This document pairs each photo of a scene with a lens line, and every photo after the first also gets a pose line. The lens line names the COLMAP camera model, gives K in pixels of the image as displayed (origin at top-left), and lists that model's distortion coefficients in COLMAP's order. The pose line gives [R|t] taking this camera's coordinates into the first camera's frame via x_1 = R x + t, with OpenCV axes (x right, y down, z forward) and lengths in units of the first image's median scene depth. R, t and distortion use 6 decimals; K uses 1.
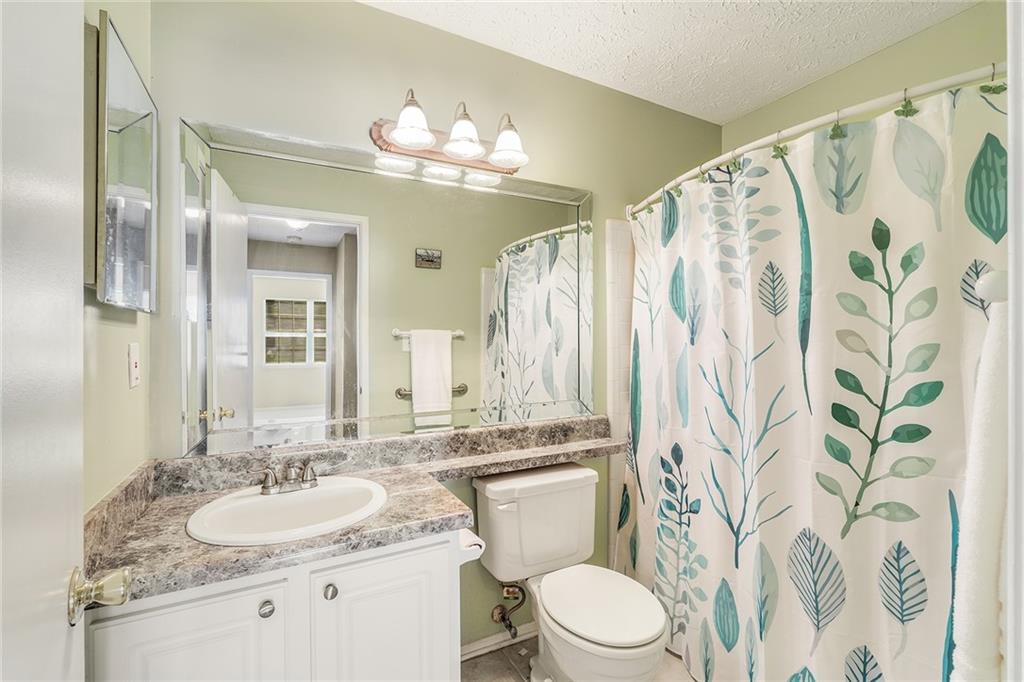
lens RADIAL K [[438.1, 0, 500.7], [0, 438.1, 338.5], [0, 0, 1]] dist [-0.023464, 0.000310]
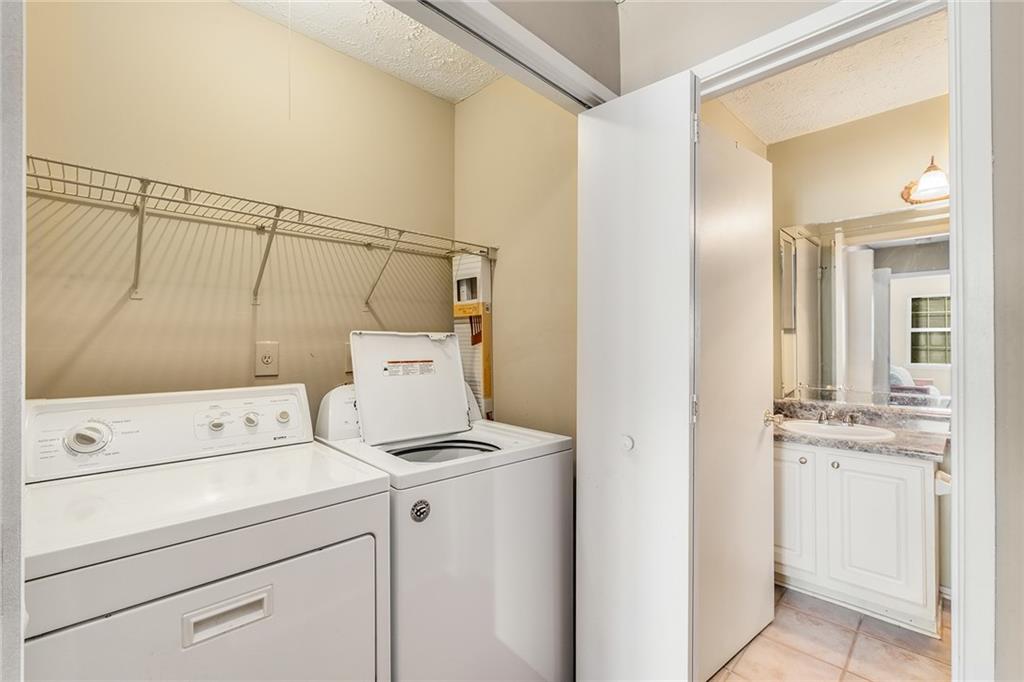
lens RADIAL K [[438.1, 0, 500.7], [0, 438.1, 338.5], [0, 0, 1]] dist [-0.023464, 0.000310]
pose [[0.258309, -0.003668, -0.966055, 0.389207], [0.005241, 0.999983, -0.002396, -0.003562], [0.966048, -0.004444, 0.258324, -0.348079]]
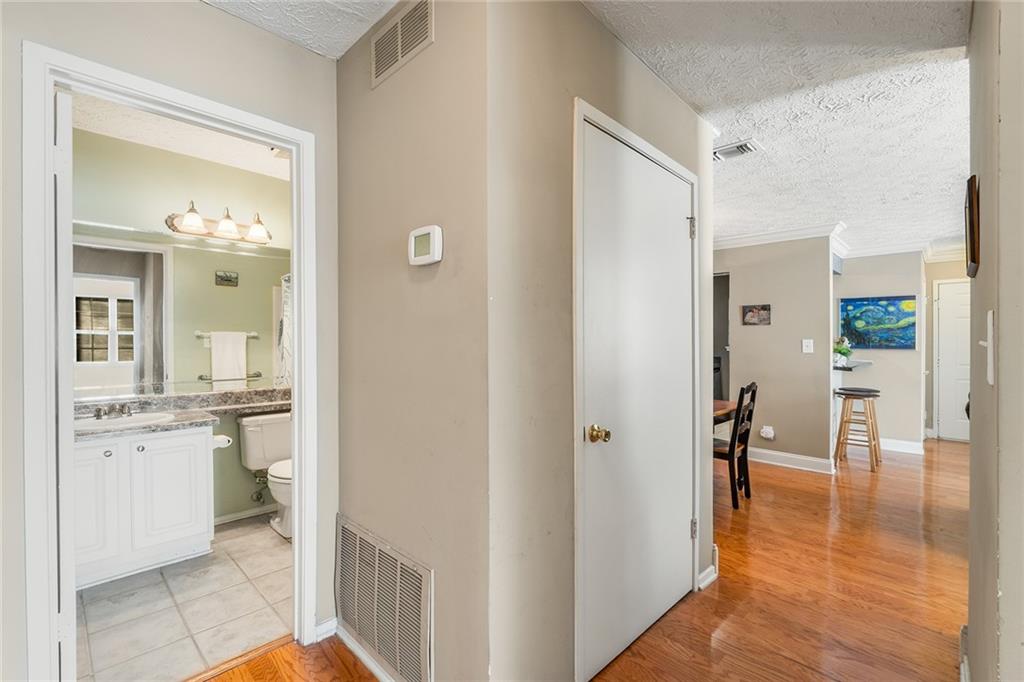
lens RADIAL K [[456.8, 0, 515.2], [0, 456.8, 344.6], [0, 0, 1]] dist [-0.002082, -0.000037]
pose [[0.949261, 0.000844, 0.314488, 0.250410], [-0.006046, 0.999861, 0.015566, -0.007769], [-0.314431, -0.016678, 0.949134, -0.654538]]
